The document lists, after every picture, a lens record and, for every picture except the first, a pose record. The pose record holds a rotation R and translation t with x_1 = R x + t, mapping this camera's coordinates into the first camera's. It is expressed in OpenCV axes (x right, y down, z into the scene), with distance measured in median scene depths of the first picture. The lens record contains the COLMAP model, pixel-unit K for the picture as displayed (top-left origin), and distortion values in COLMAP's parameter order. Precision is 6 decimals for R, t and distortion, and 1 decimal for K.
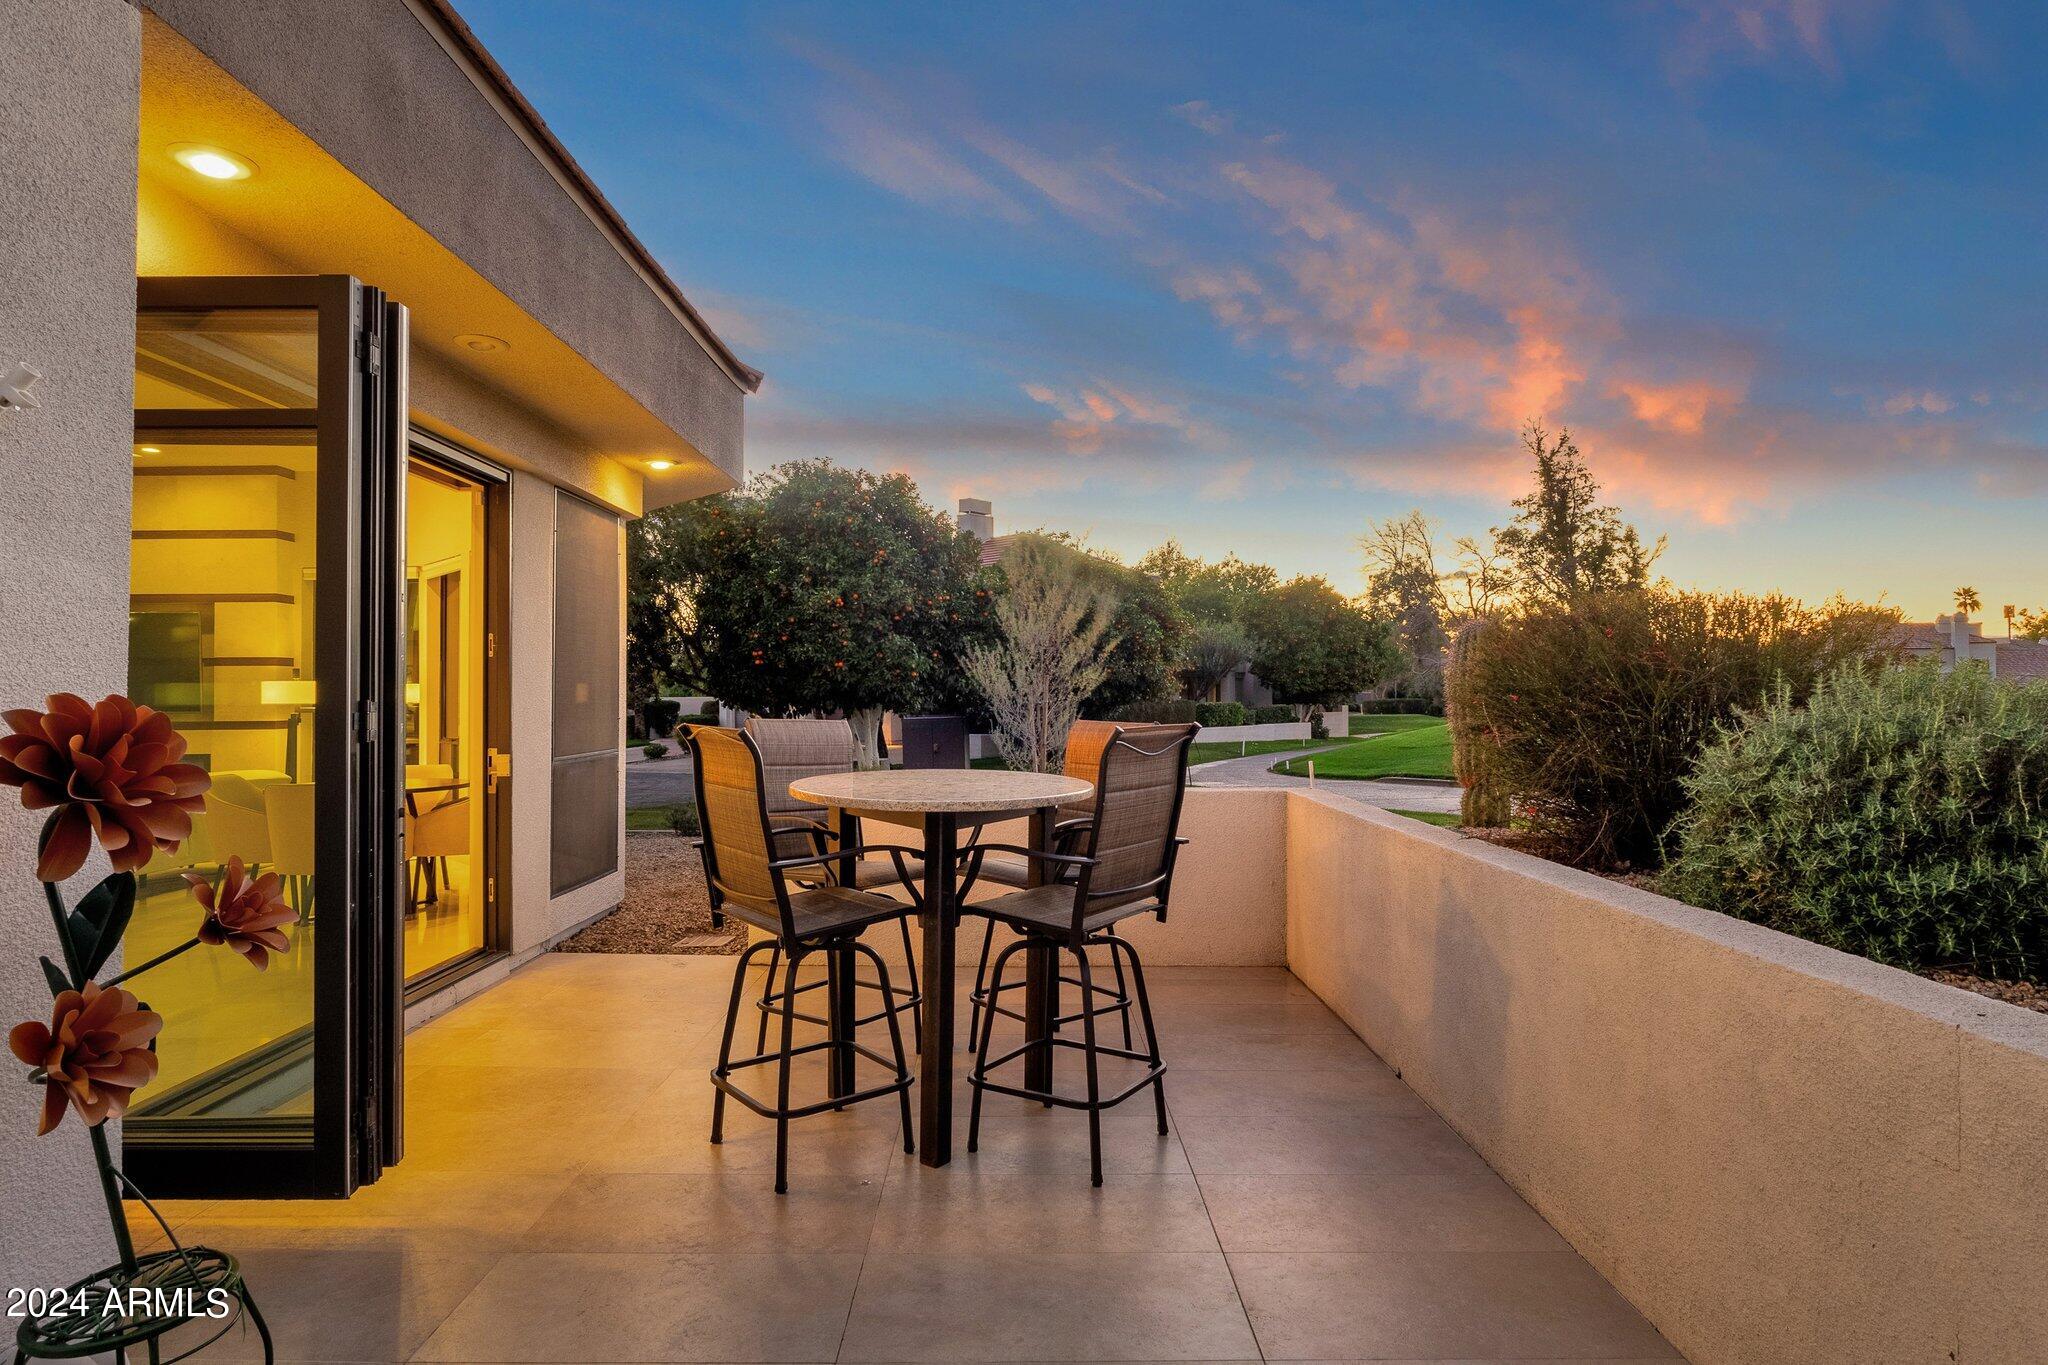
lens RADIAL K [[1085.5, 0, 1024.0], [0, 1085.5, 682.5], [0, 0, 1]] dist [0.000959, 0.000210]
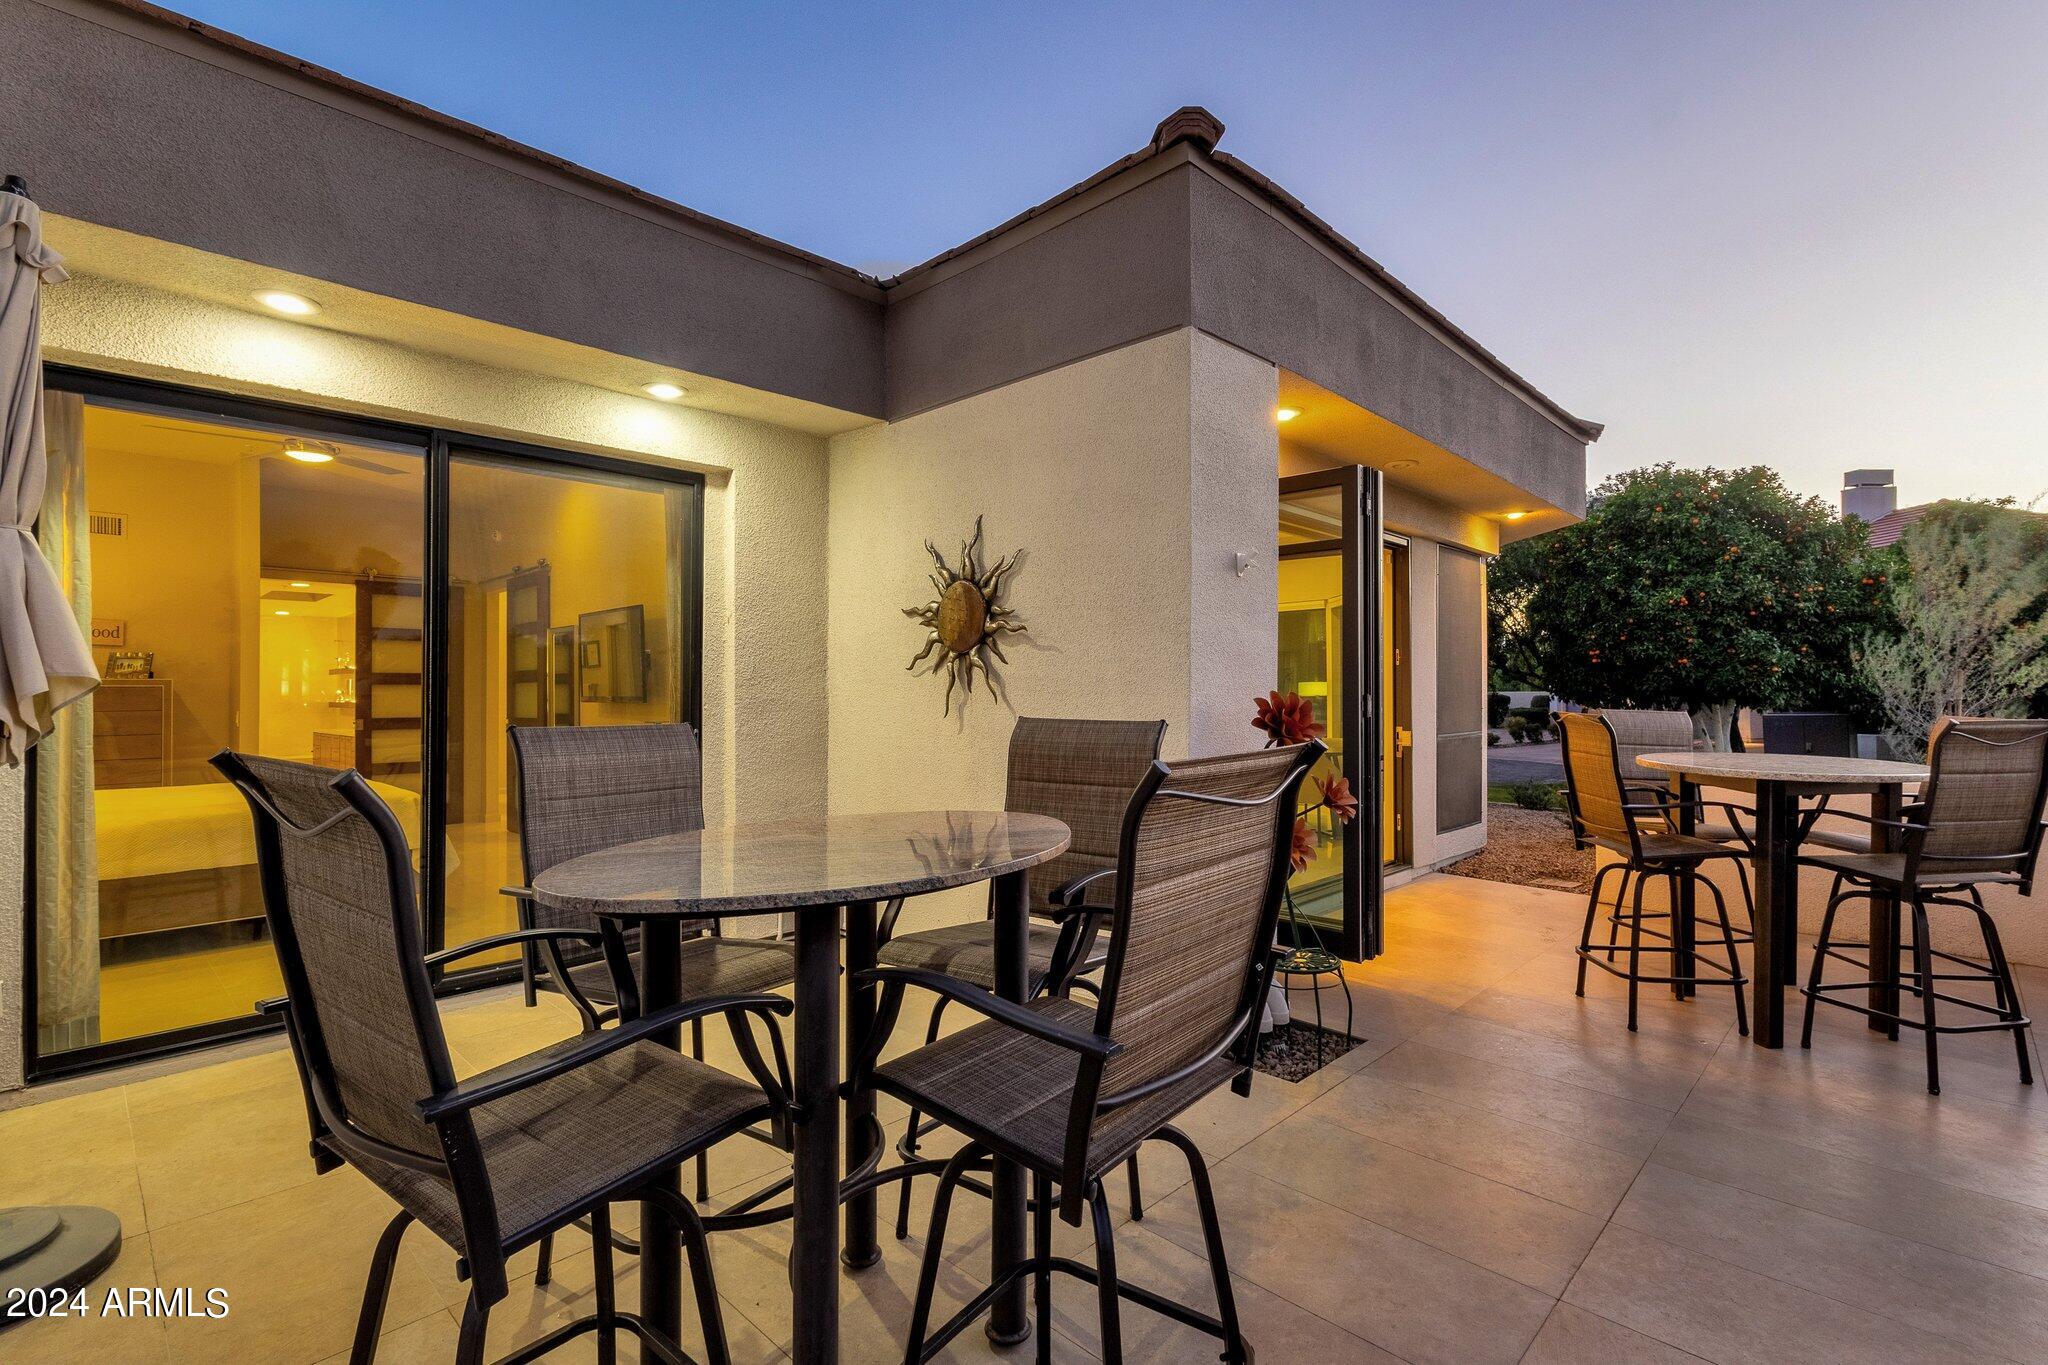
lens RADIAL K [[933.0, 0, 1024.0], [0, 933.0, 682.5], [0, 0, 1]] dist [0.000283, 0.000320]
pose [[0.707254, -0.003973, -0.706949, 0.049139], [0.007056, 0.999974, 0.001439, -0.005407], [0.706924, -0.006006, 0.707264, -0.263047]]
